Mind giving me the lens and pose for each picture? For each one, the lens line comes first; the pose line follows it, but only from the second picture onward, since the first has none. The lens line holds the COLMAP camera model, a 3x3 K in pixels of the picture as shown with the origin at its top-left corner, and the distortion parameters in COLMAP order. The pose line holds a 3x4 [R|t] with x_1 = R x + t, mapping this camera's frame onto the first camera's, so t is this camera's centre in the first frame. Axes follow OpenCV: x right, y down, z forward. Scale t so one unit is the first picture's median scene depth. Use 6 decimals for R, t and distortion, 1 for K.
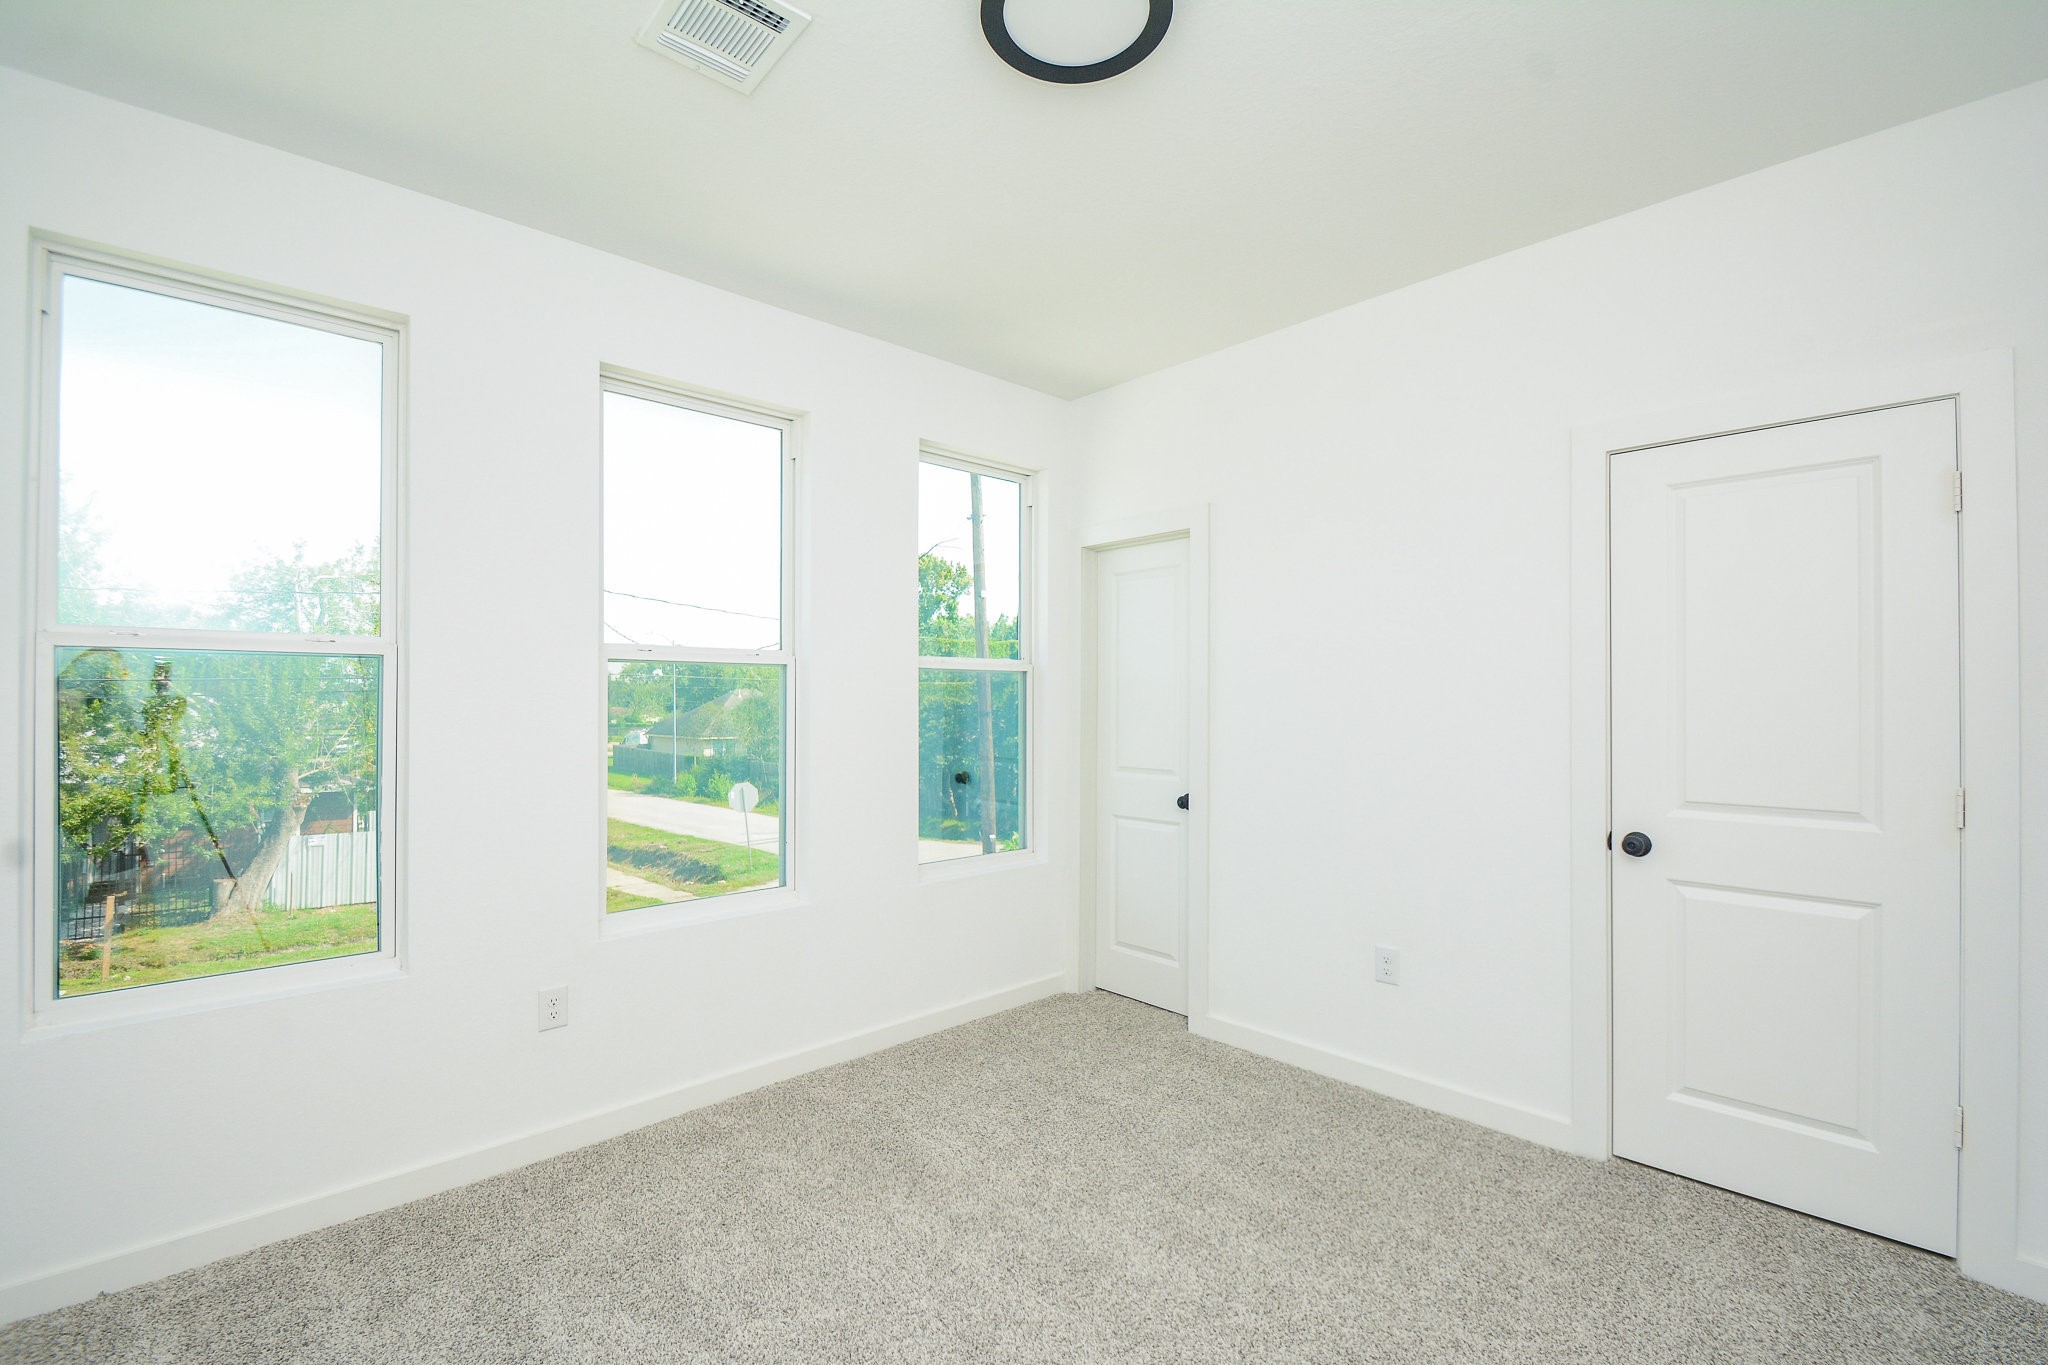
lens RADIAL K [[917.6, 0, 1031.3], [0, 917.6, 691.9], [0, 0, 1]] dist [0.004346, -0.008376]
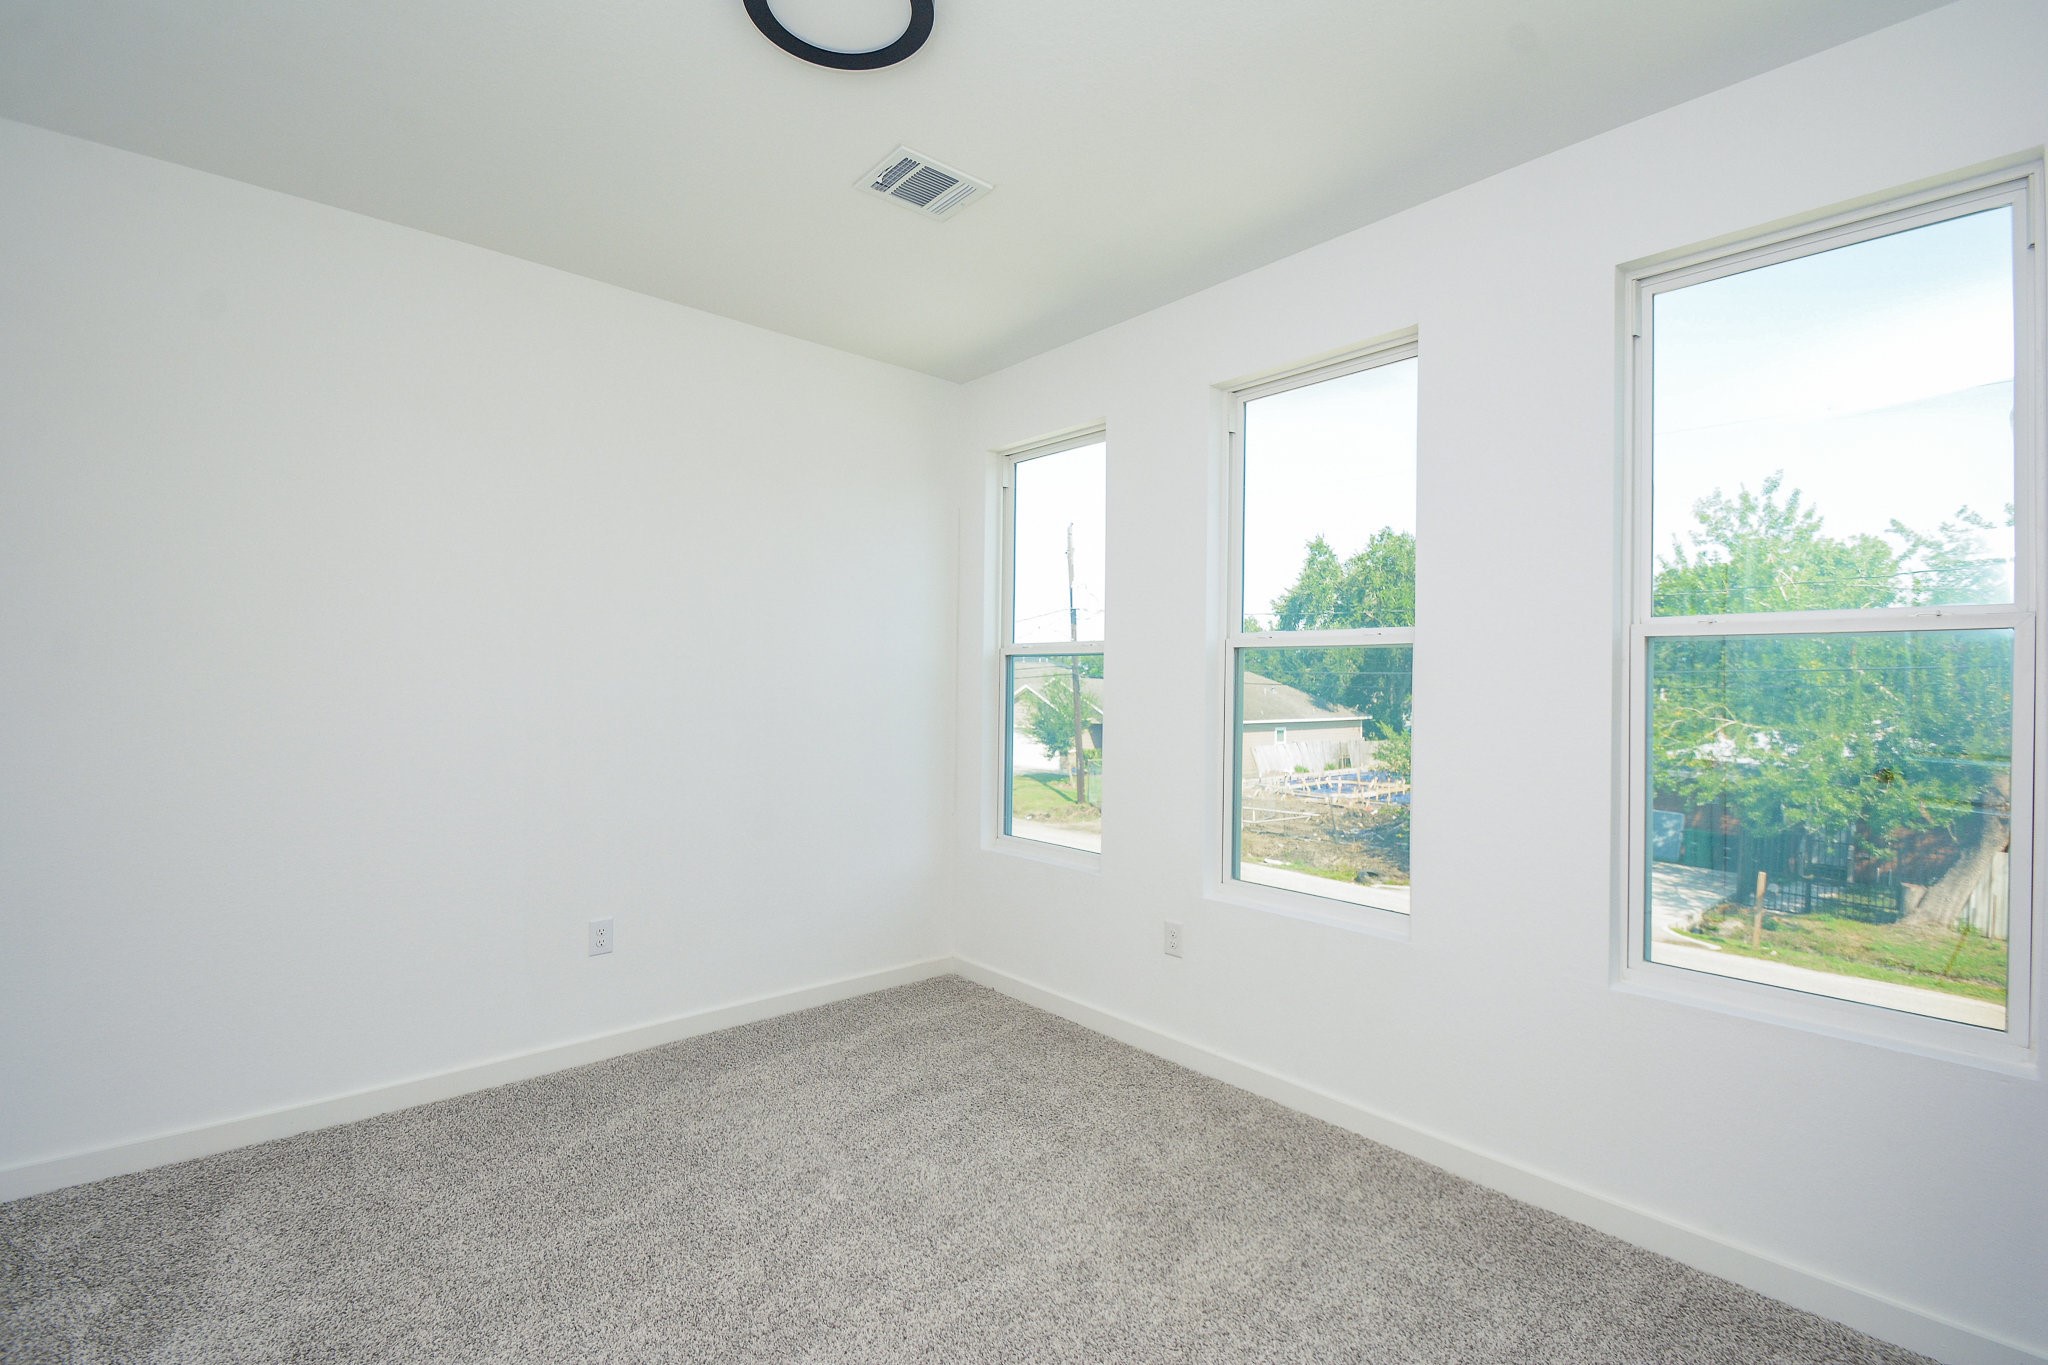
lens RADIAL K [[917.6, 0, 976.1], [0, 917.6, 693.7], [0, 0, 1]] dist [0.004346, -0.008376]
pose [[-0.081605, 0.010295, -0.996612, 0.798904], [0.001639, 0.999947, 0.010196, 0.005551], [0.996663, -0.000801, -0.081617, 0.946436]]
